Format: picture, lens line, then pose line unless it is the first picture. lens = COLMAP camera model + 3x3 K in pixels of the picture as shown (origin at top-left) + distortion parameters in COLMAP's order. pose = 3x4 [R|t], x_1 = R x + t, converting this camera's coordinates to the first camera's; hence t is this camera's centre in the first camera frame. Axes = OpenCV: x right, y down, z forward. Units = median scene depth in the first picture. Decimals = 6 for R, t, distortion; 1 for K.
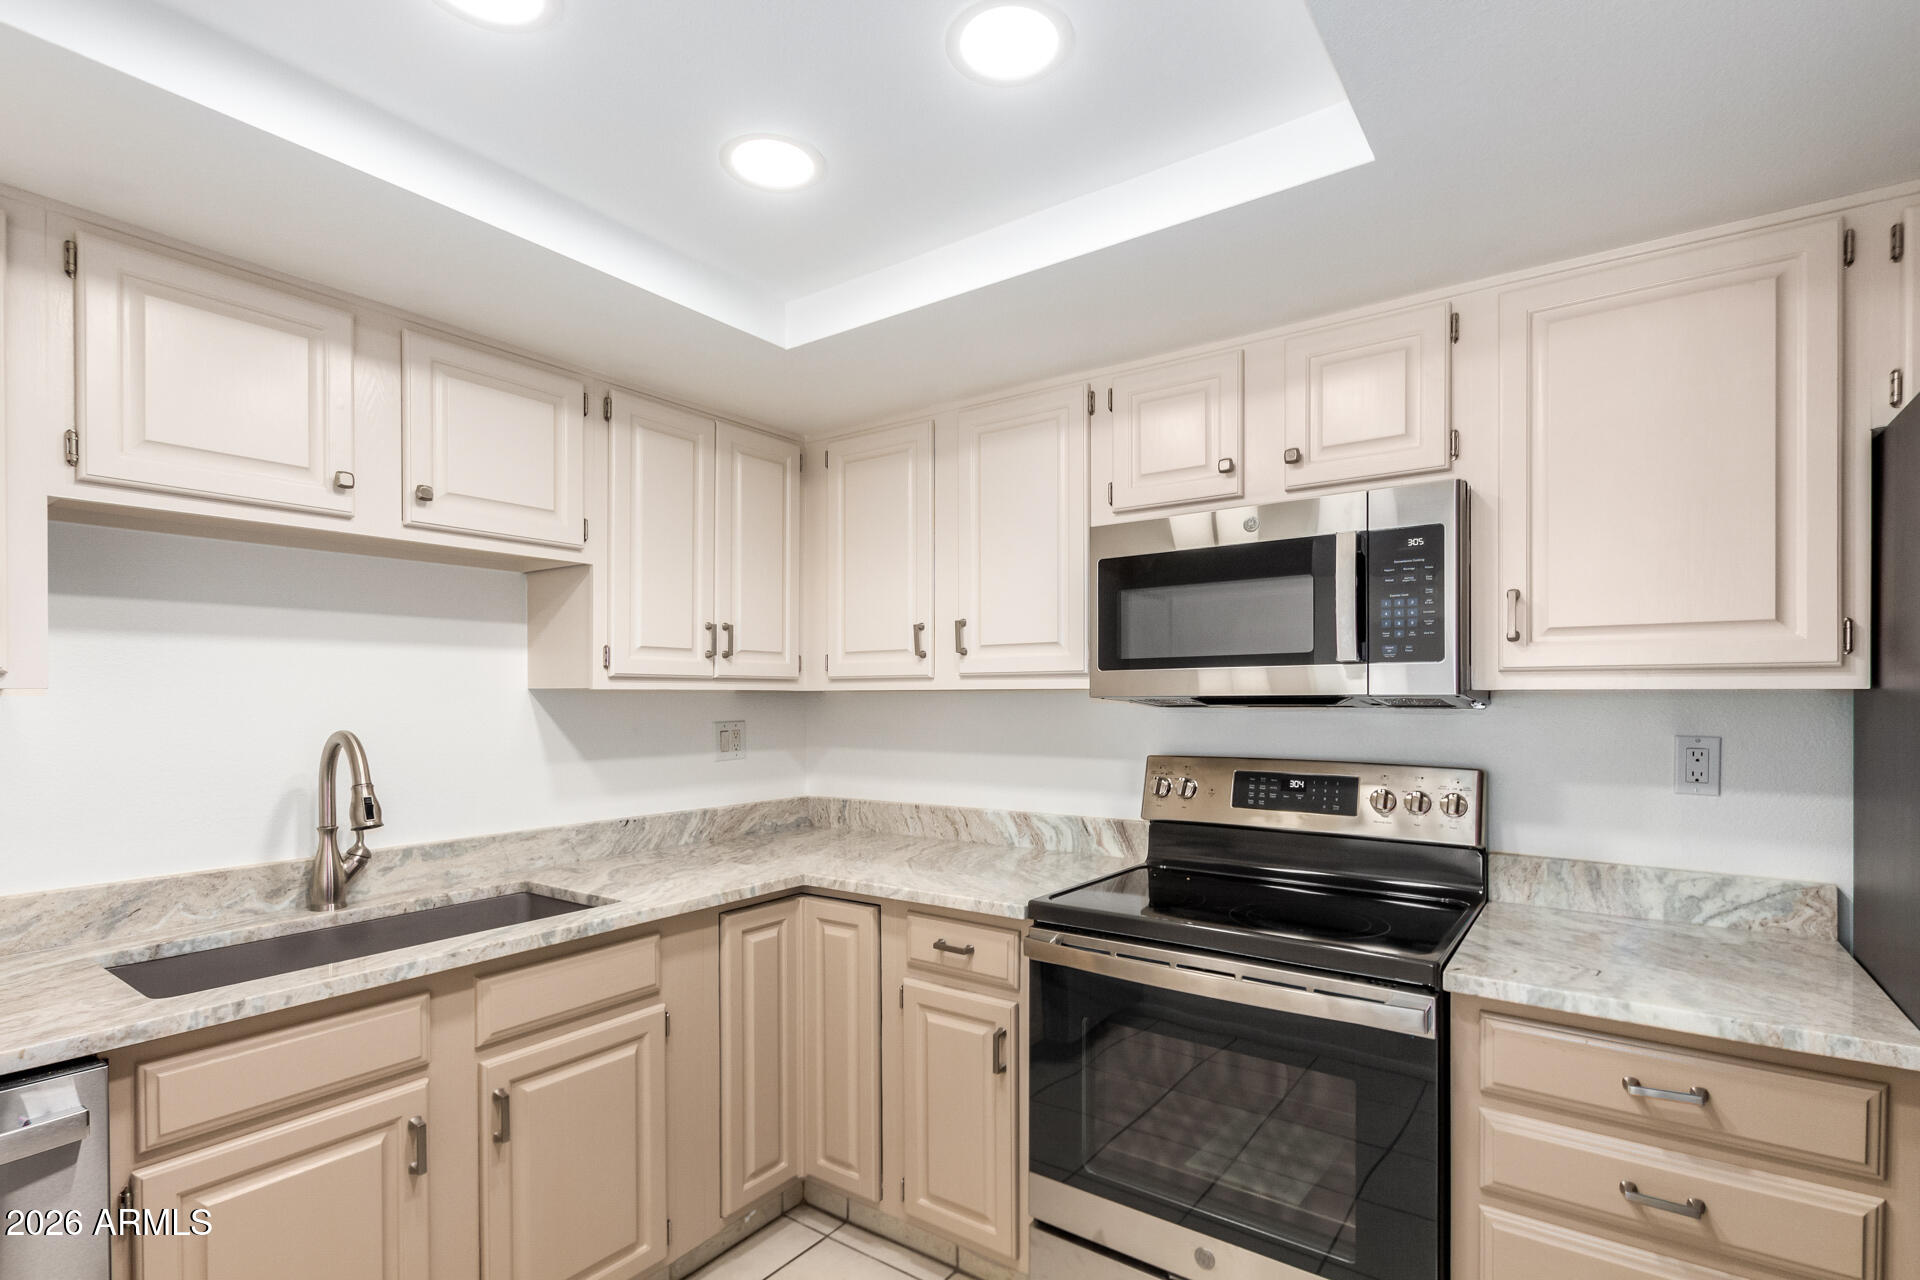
lens RADIAL K [[906.6, 0, 967.3], [0, 906.6, 697.8], [0, 0, 1]] dist [0.001354, -0.000083]
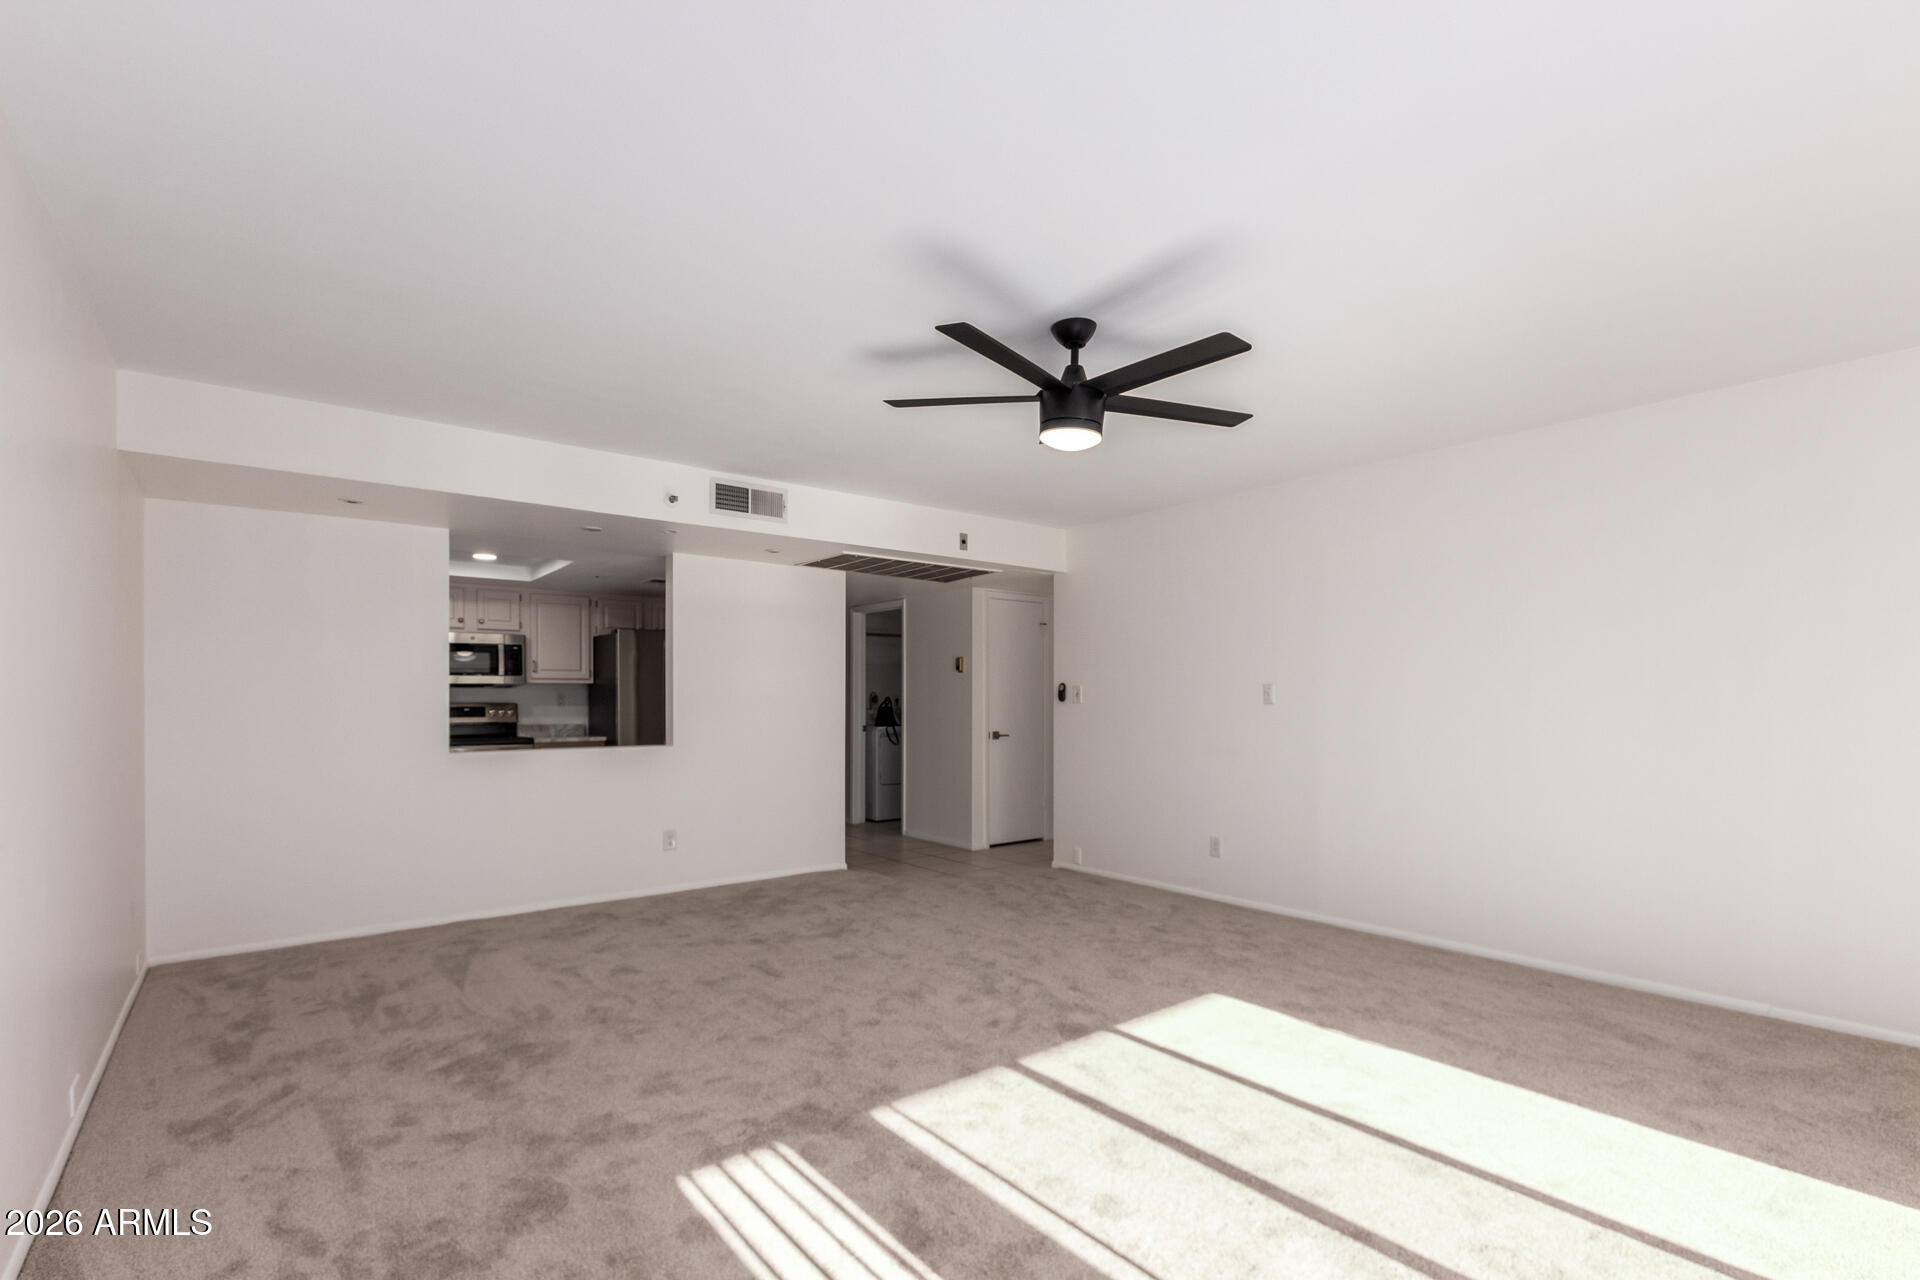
lens RADIAL K [[906.6, 0, 979.3], [0, 906.6, 699.8], [0, 0, 1]] dist [0.001354, -0.000083]
pose [[0.273199, -0.004550, 0.961947, -3.033404], [0.002737, 0.999988, 0.003952, 0.062069], [-0.961954, 0.001554, 0.273208, -2.281372]]
